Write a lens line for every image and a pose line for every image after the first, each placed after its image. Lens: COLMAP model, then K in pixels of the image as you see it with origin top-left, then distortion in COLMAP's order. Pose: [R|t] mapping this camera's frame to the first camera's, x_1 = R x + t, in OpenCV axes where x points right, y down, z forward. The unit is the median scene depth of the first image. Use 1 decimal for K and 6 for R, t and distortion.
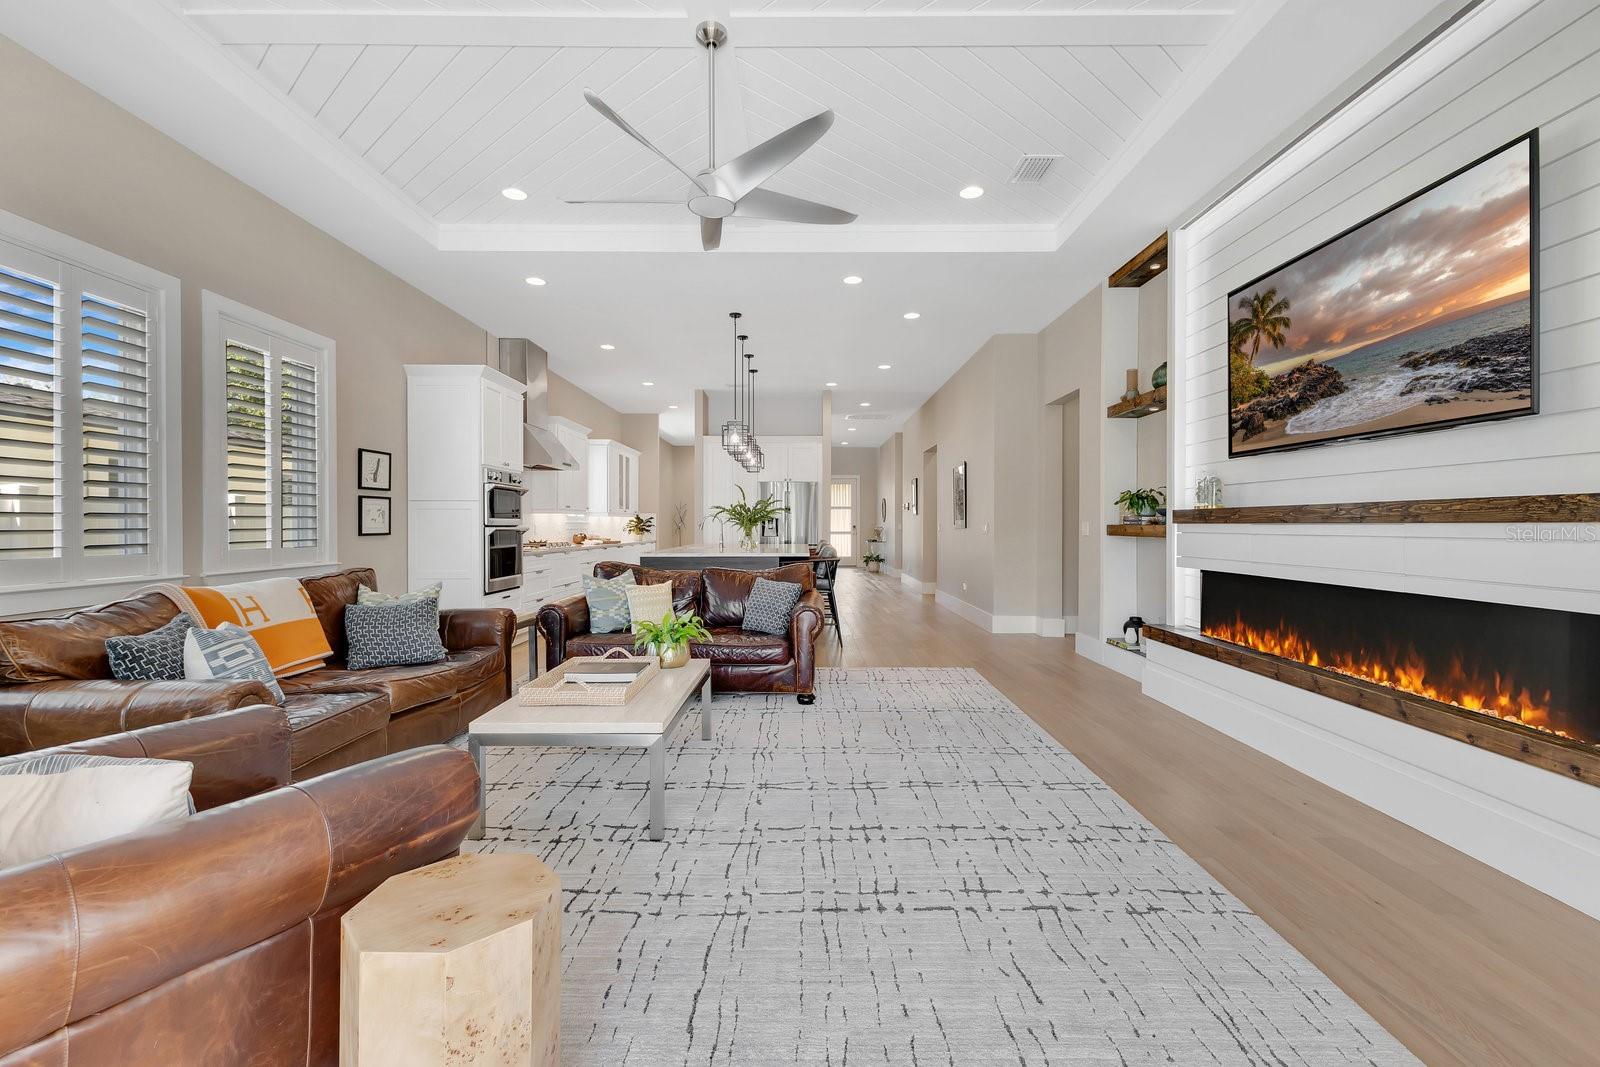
lens RADIAL K [[694.4, 0, 795.4], [0, 694.4, 520.2], [0, 0, 1]] dist [0.008310, -0.000324]
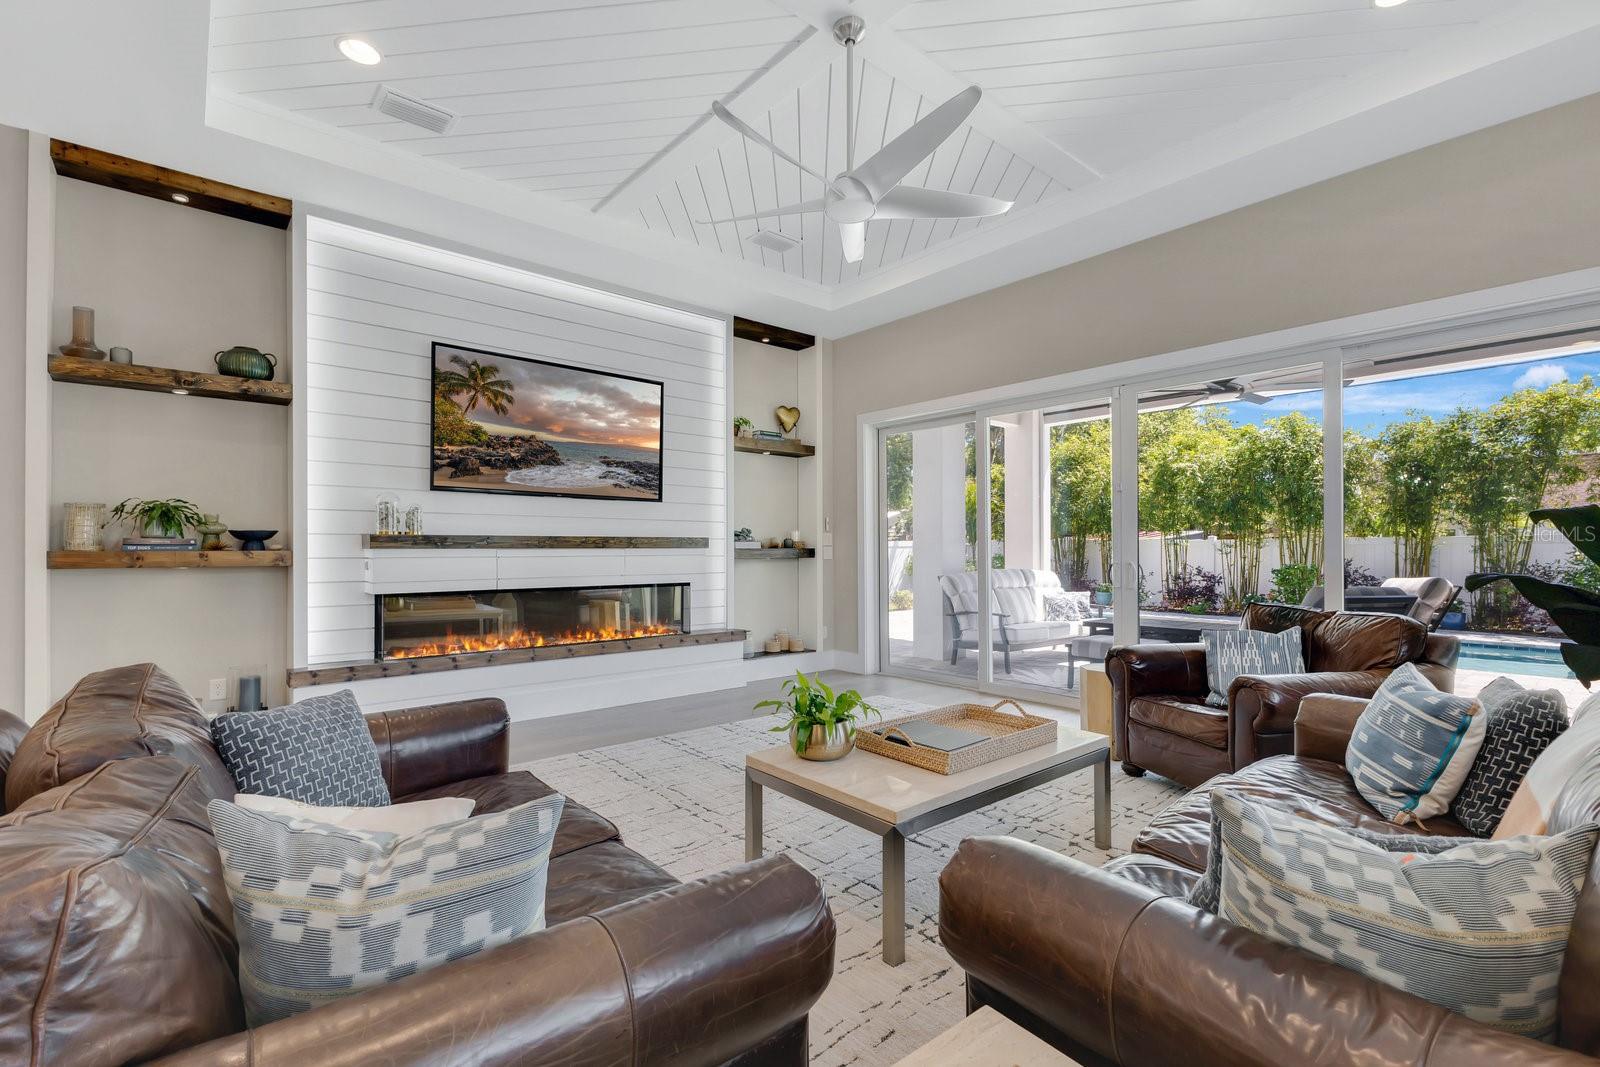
lens RADIAL K [[694.4, 0, 810.6], [0, 694.4, 545.5], [0, 0, 1]] dist [0.008310, -0.000324]
pose [[-0.673146, 0.006000, 0.739485, -0.644848], [-0.003689, 0.999927, -0.011471, 0.011222], [-0.739500, -0.010449, -0.673075, 1.400889]]
